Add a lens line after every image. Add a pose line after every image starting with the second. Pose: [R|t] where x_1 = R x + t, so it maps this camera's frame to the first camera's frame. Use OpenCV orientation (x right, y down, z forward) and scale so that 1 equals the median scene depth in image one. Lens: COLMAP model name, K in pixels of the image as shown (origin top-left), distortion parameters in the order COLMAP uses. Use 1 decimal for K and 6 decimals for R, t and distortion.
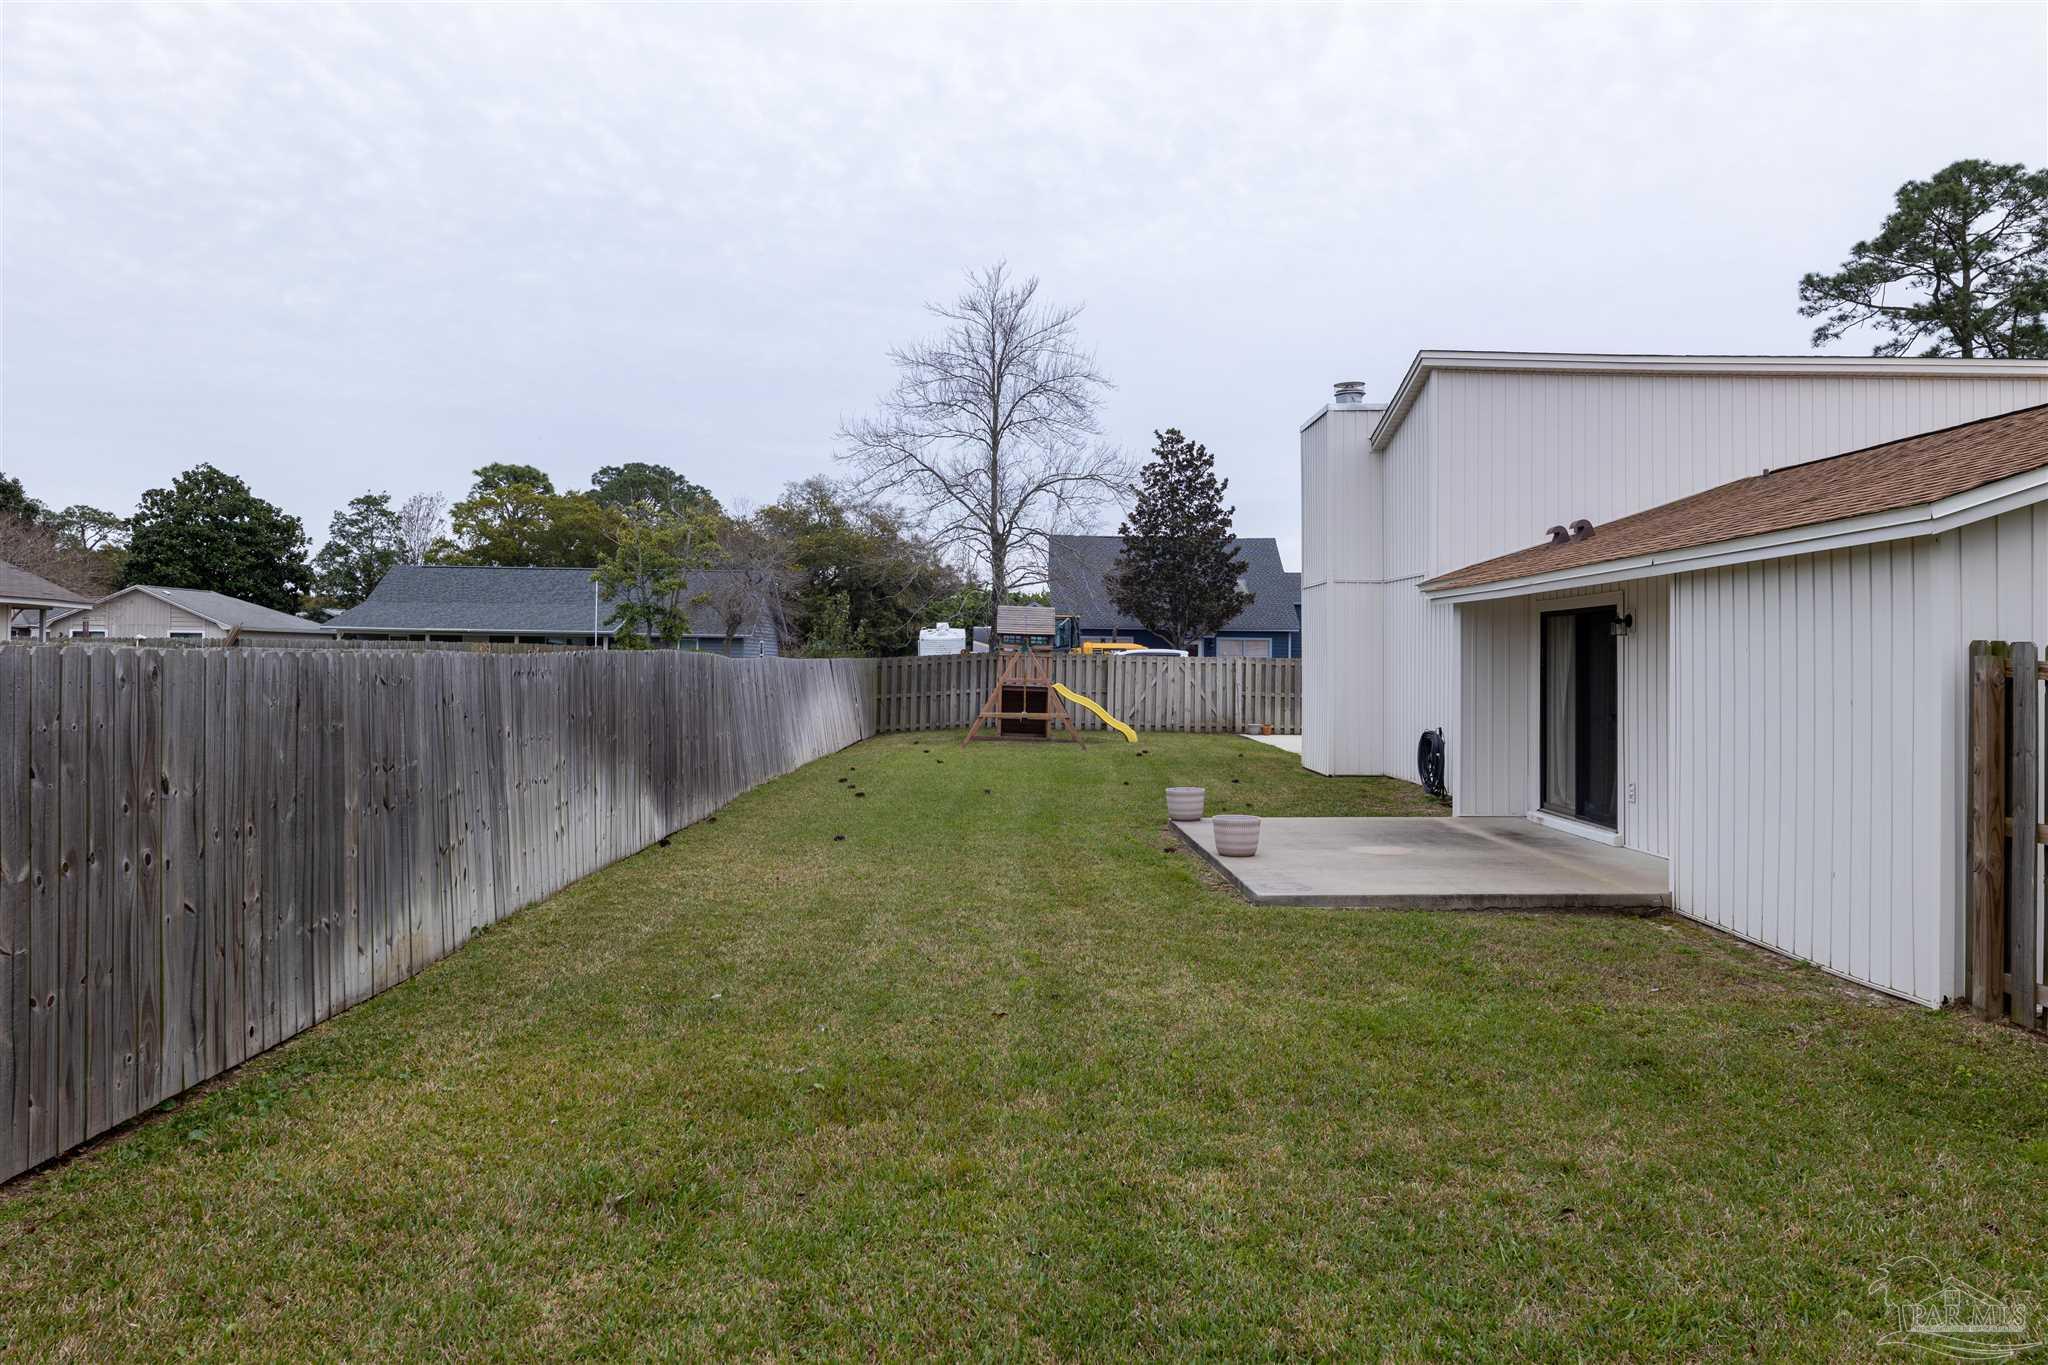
lens RADIAL K [[1446.1, 0, 1024.0], [0, 1446.1, 682.5], [0, 0, 1]] dist [-0.002716, -0.001125]
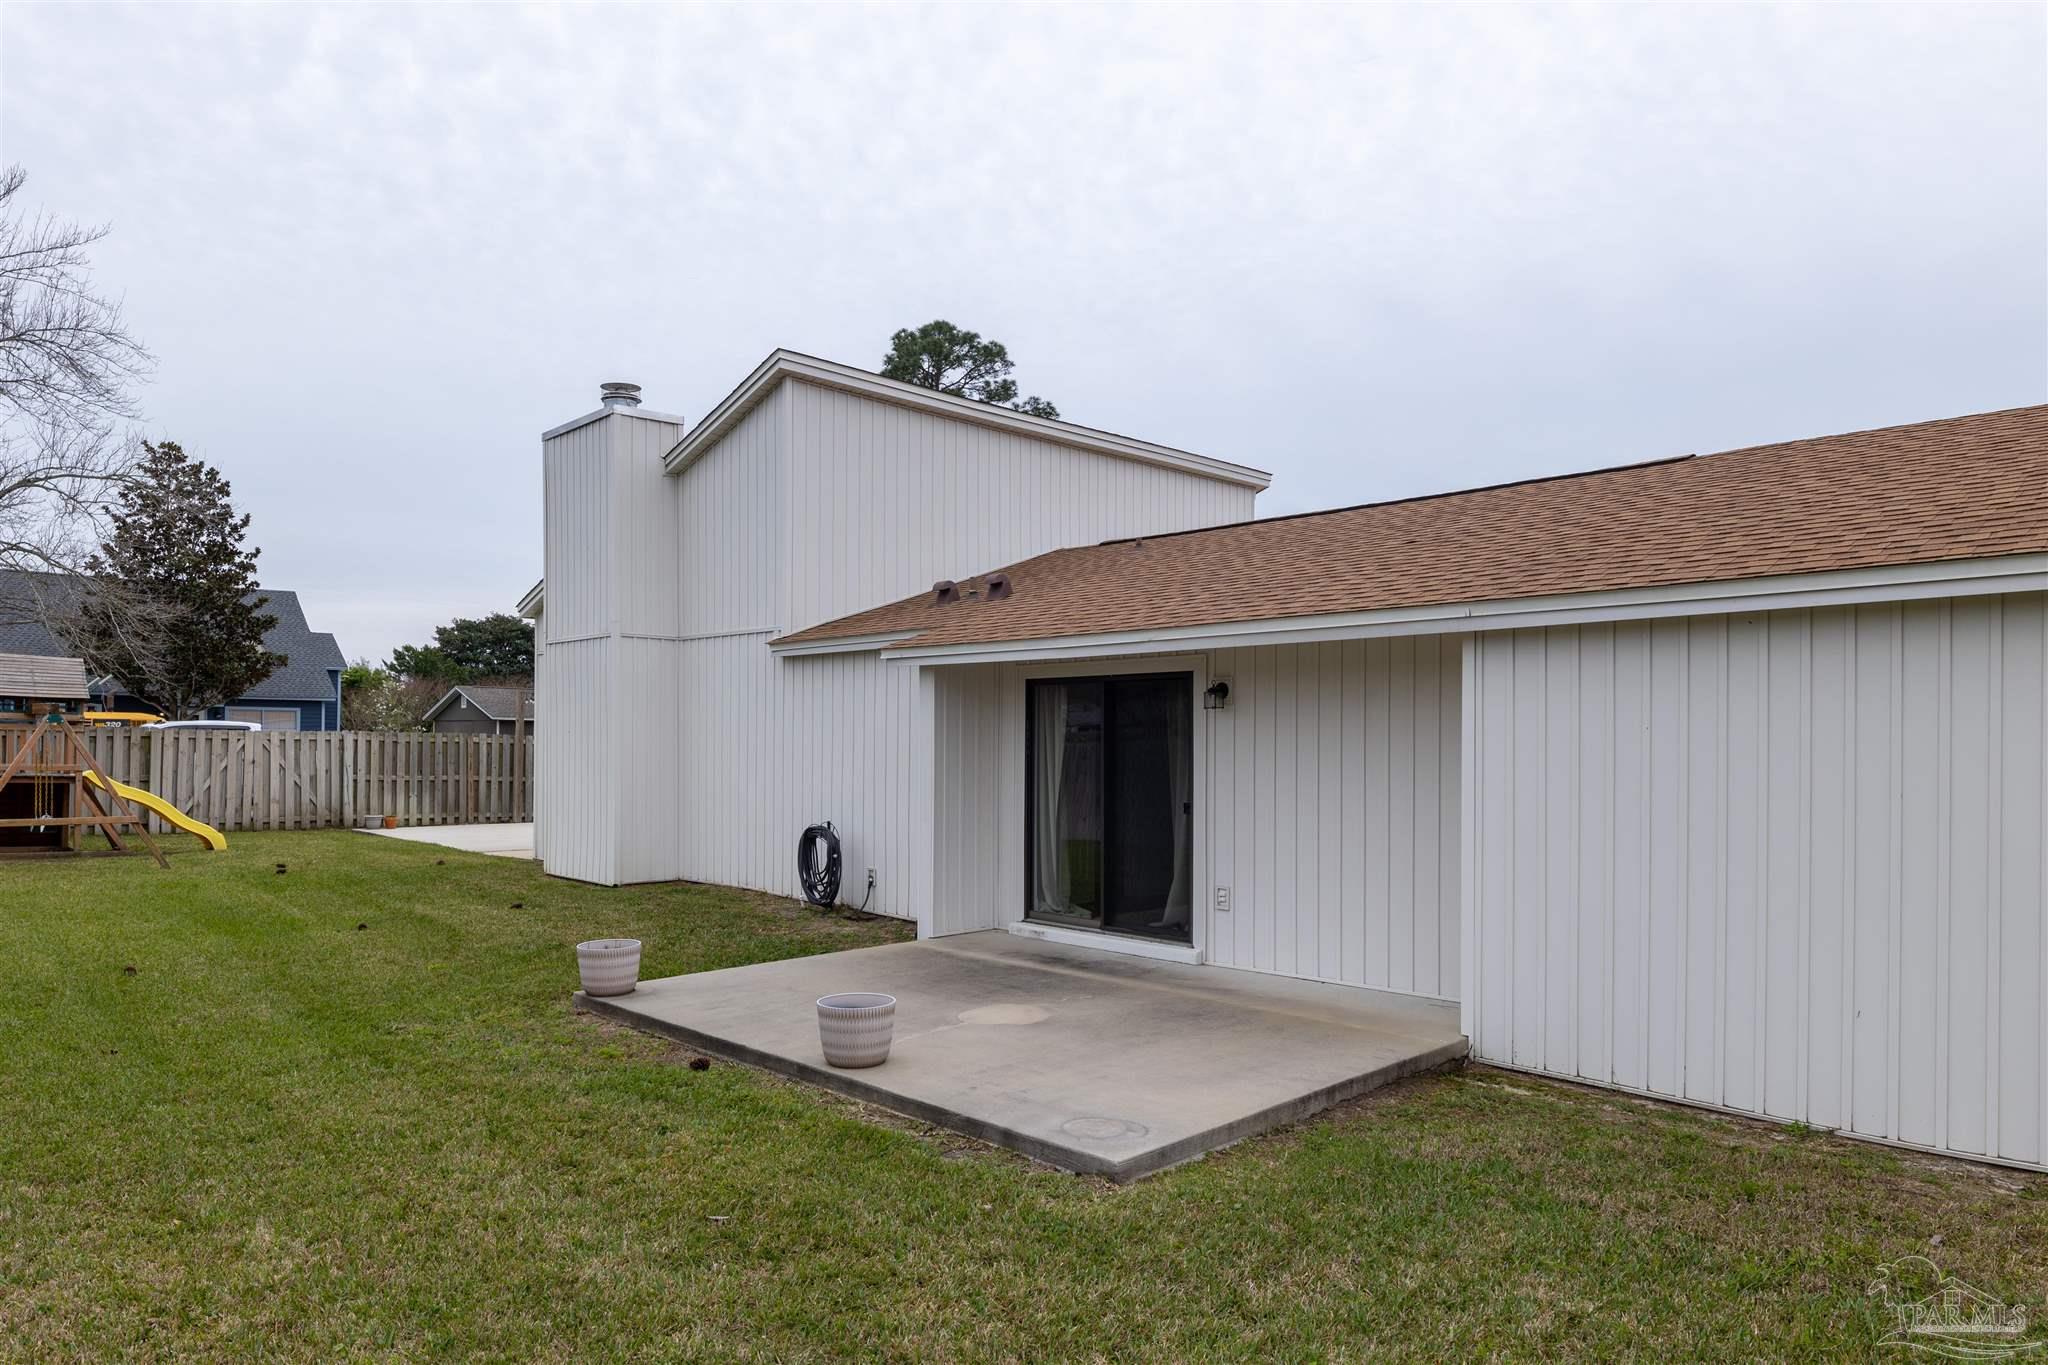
lens RADIAL K [[1283.3, 0, 1017.1], [0, 1283.3, 762.8], [0, 0, 1]] dist [-0.003906, 0.002280]
pose [[0.719121, -0.016829, 0.694681, -0.075211], [0.010996, 0.999857, 0.012838, -0.005419], [-0.694798, -0.001593, 0.719203, 0.239497]]
